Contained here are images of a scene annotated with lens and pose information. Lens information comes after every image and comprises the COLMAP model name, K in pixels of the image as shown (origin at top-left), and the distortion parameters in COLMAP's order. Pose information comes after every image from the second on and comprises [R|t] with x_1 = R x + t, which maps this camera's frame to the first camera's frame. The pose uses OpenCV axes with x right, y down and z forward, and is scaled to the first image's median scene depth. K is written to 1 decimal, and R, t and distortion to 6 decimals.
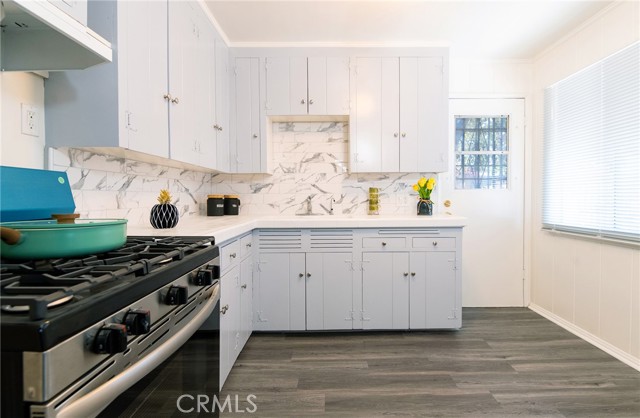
lens RADIAL K [[316.4, 0, 320.3], [0, 316.4, 195.2], [0, 0, 1]] dist [-0.003665, -0.000638]
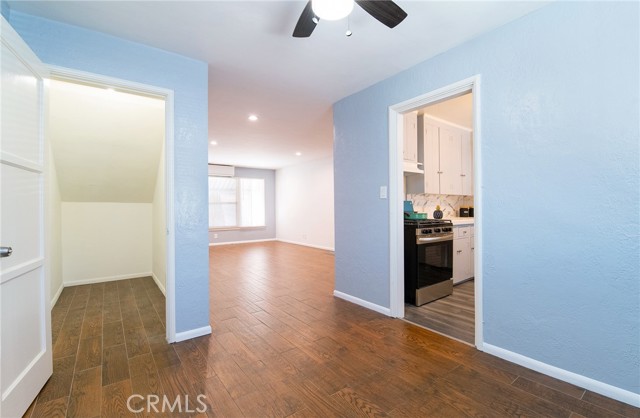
lens RADIAL K [[277.9, 0, 320.0], [0, 277.9, 209.0], [0, 0, 1]] dist [0.000552, 0.000006]
pose [[0.627604, -0.000861, -0.778532, 0.734800], [0.002380, 0.999997, 0.000813, 0.014119], [0.778529, -0.002363, 0.627604, -1.303665]]
